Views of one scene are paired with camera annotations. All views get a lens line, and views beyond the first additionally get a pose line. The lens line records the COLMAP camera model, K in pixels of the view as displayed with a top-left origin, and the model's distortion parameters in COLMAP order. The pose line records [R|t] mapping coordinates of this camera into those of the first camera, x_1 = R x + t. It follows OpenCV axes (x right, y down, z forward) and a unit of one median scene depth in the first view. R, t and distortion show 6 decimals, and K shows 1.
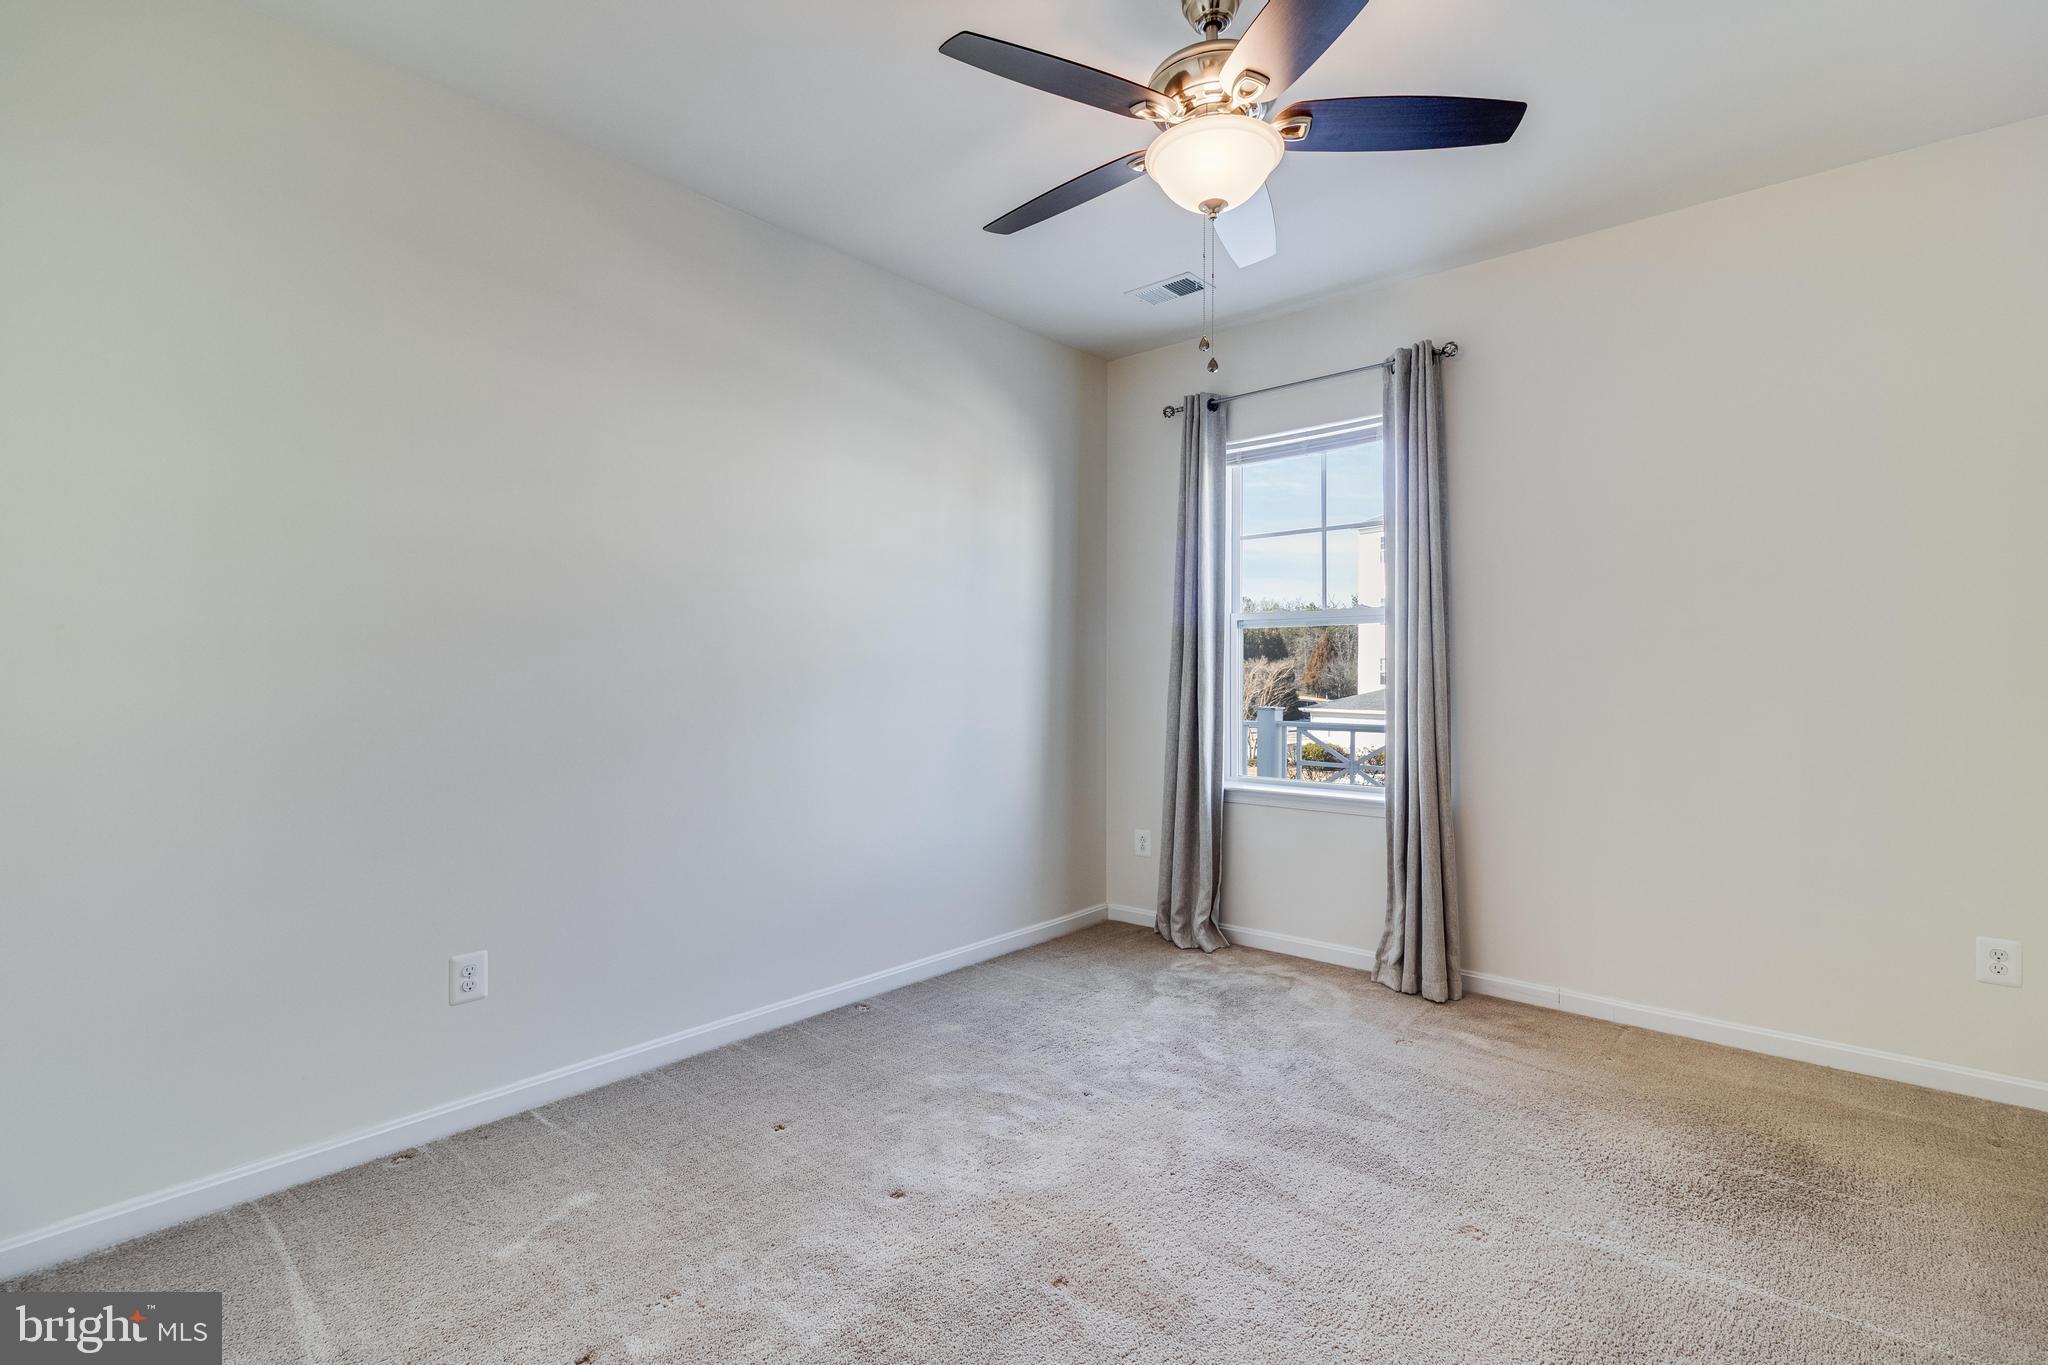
lens RADIAL K [[943.8, 0, 1024.0], [0, 943.8, 682.5], [0, 0, 1]] dist [0.001858, 0.000245]
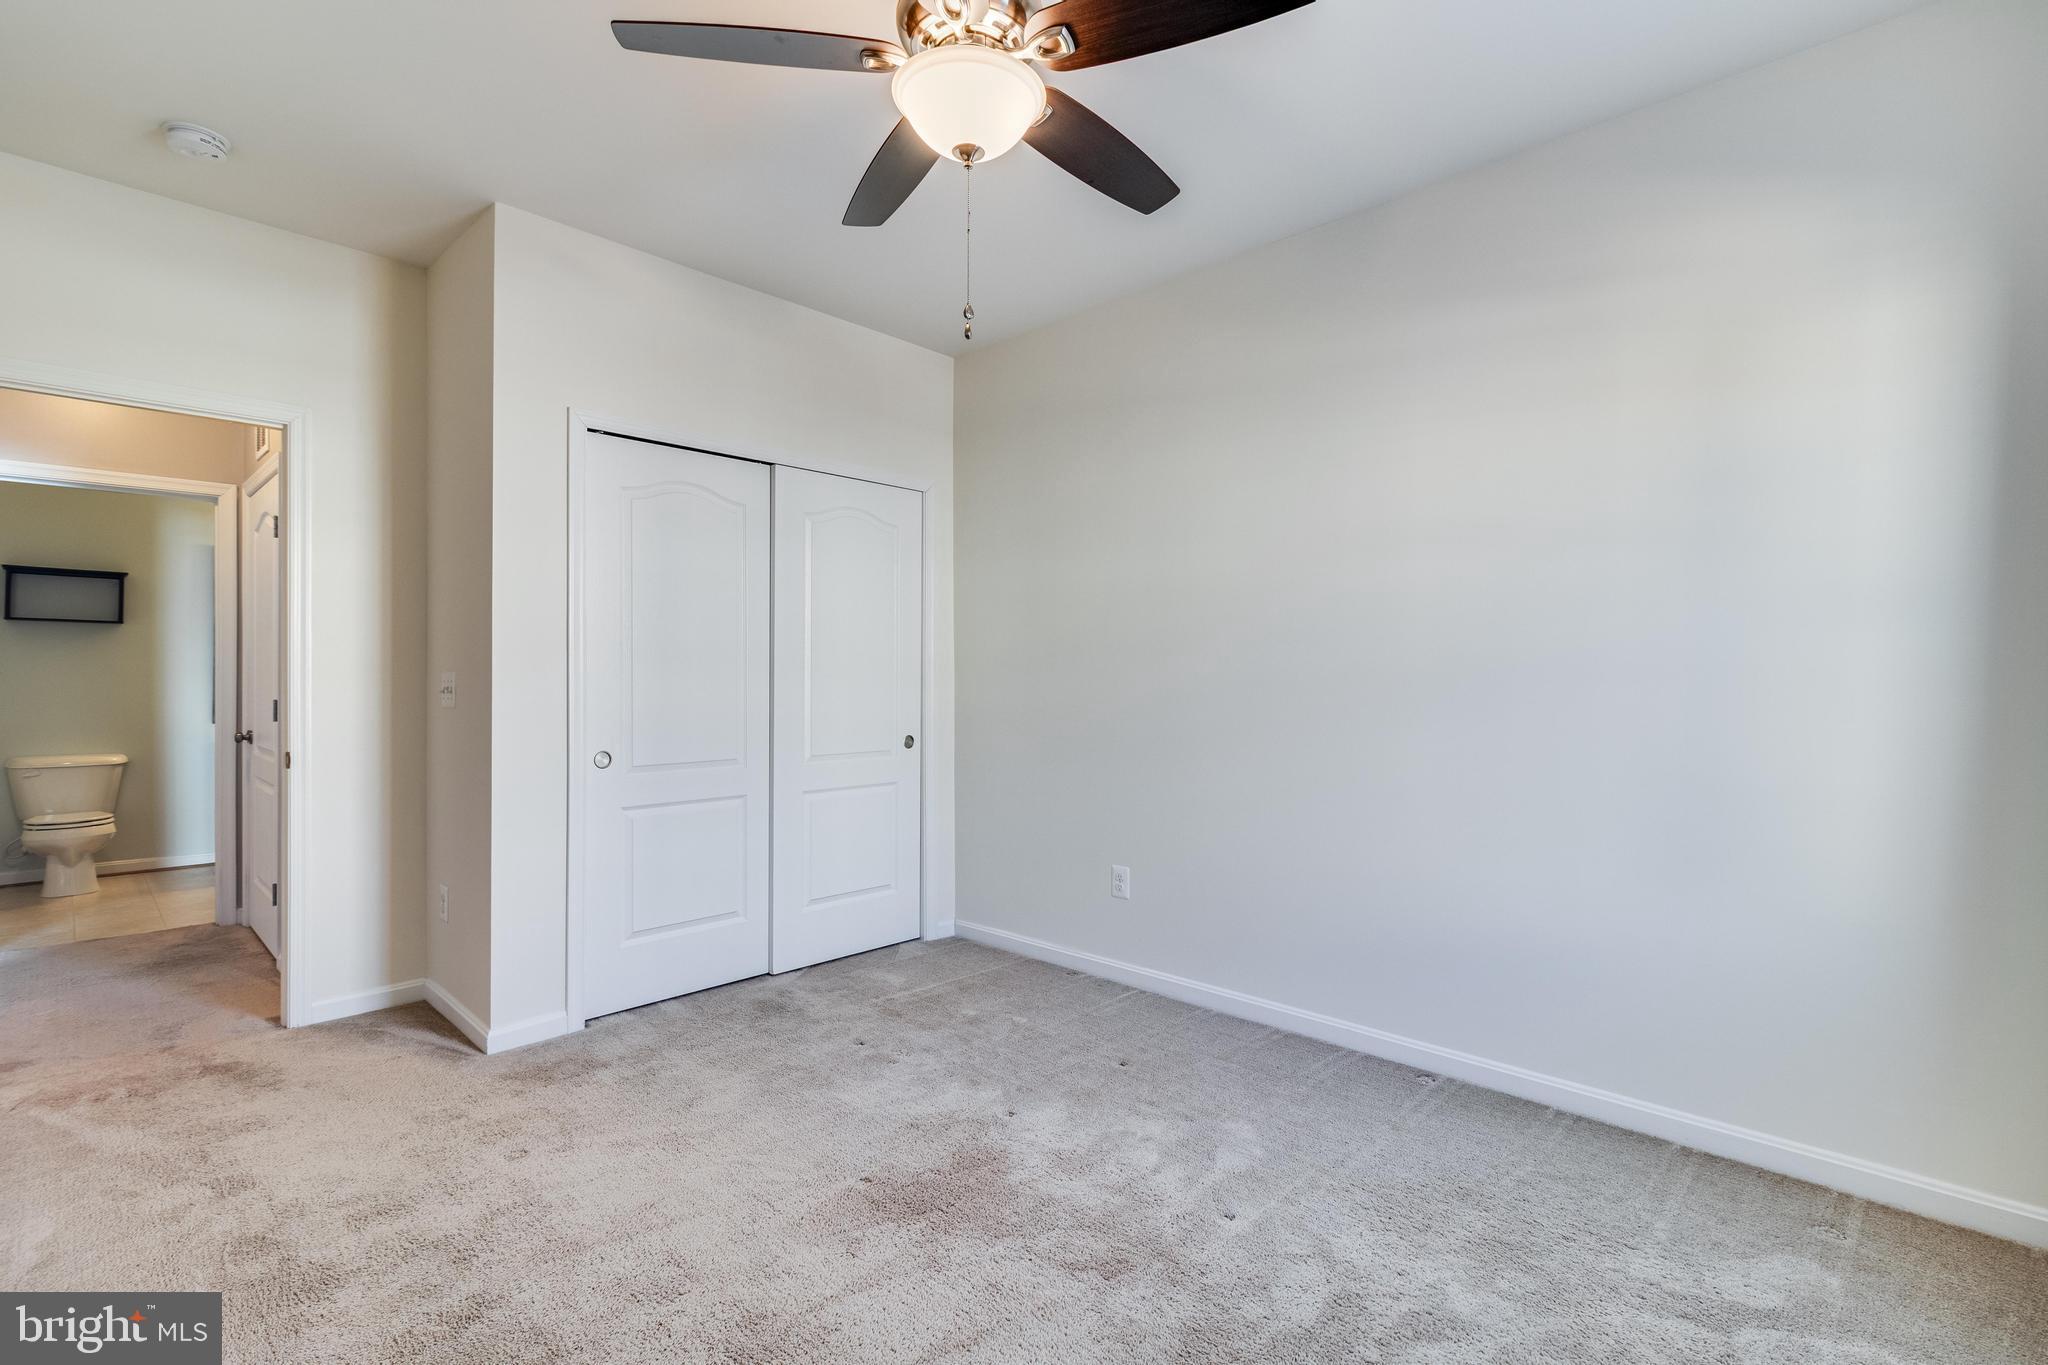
lens RADIAL K [[943.8, 0, 1024.0], [0, 943.8, 682.5], [0, 0, 1]] dist [0.001858, 0.000245]
pose [[-0.055483, 0.007788, -0.998429, 0.902635], [-0.000868, 0.999969, 0.007849, -0.015251], [0.998459, 0.001302, -0.055474, 0.921810]]
